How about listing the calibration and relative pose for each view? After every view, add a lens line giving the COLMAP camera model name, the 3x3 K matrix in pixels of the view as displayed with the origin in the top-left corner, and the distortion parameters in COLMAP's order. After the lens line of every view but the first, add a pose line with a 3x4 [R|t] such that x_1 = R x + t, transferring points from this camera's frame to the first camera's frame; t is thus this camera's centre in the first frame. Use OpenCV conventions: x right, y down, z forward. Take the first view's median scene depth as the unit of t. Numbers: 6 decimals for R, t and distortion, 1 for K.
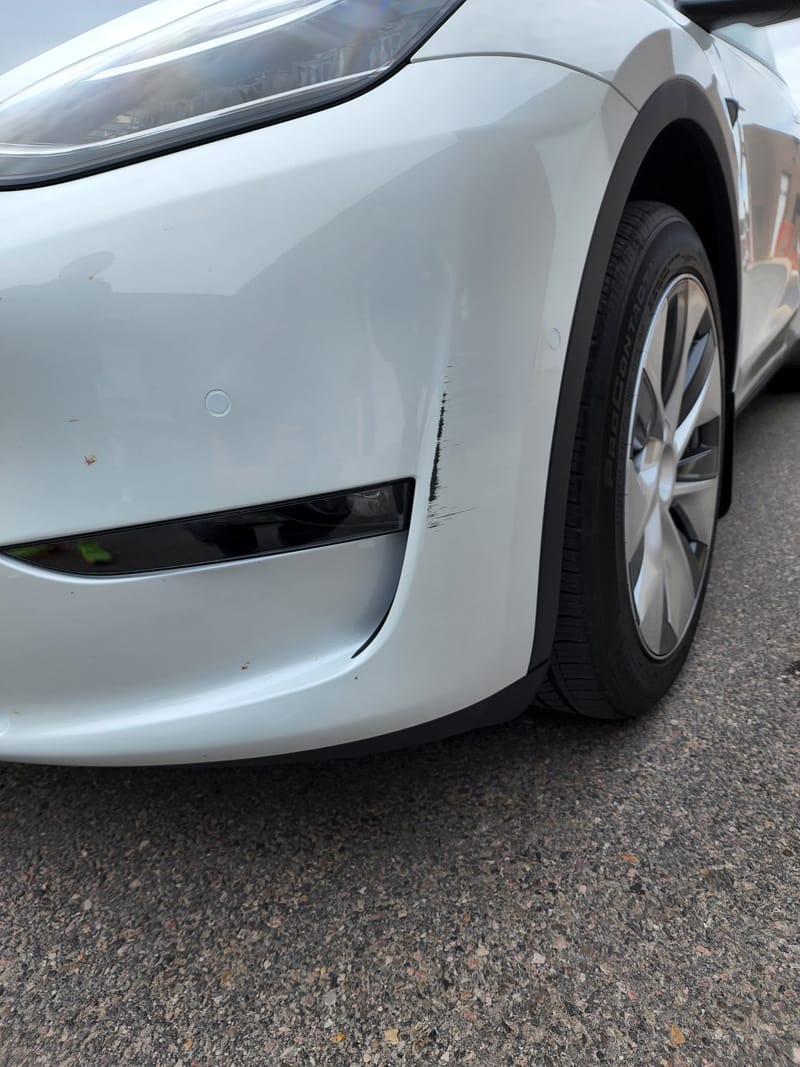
lens RADIAL K [[713.5, 0, 405.5], [0, 713.5, 527.0], [0, 0, 1]] dist [0.037496, -0.042960]
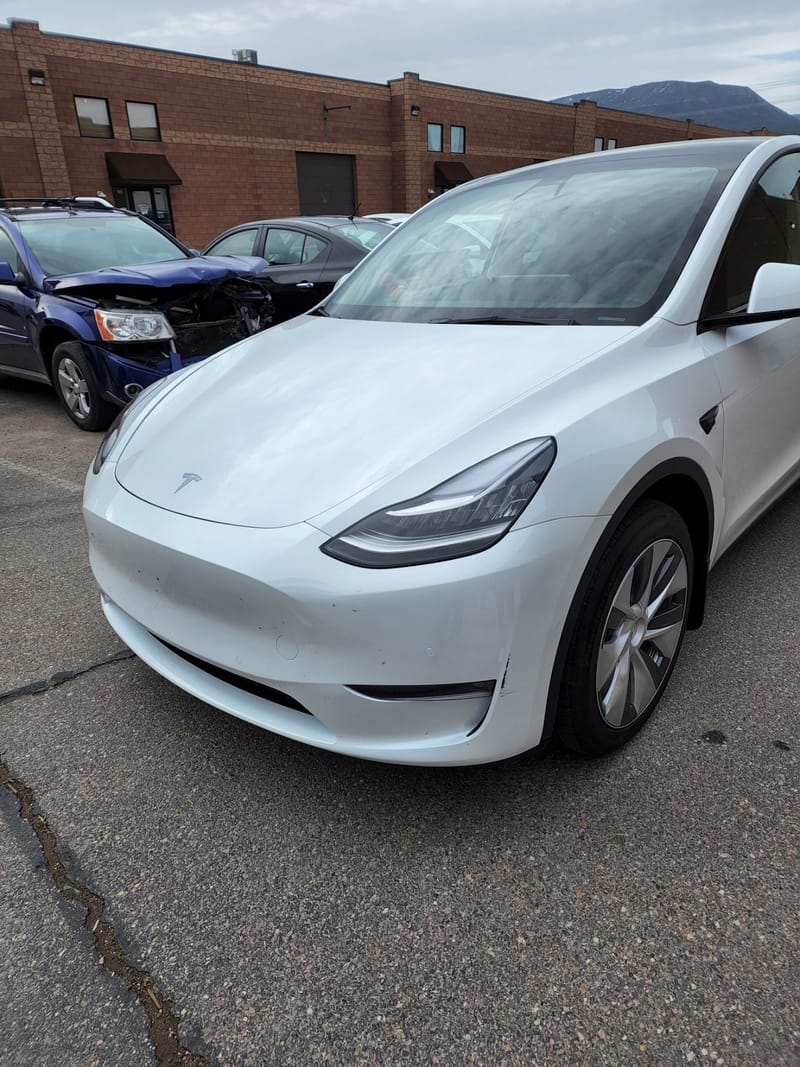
lens RADIAL K [[713.5, 0, 405.5], [0, 713.5, 527.0], [0, 0, 1]] dist [0.037496, -0.042960]
pose [[0.984986, 0.096248, -0.143312, 0.004942], [-0.078795, 0.989293, 0.122846, -0.699635], [0.153601, -0.109709, 0.982024, -1.201070]]
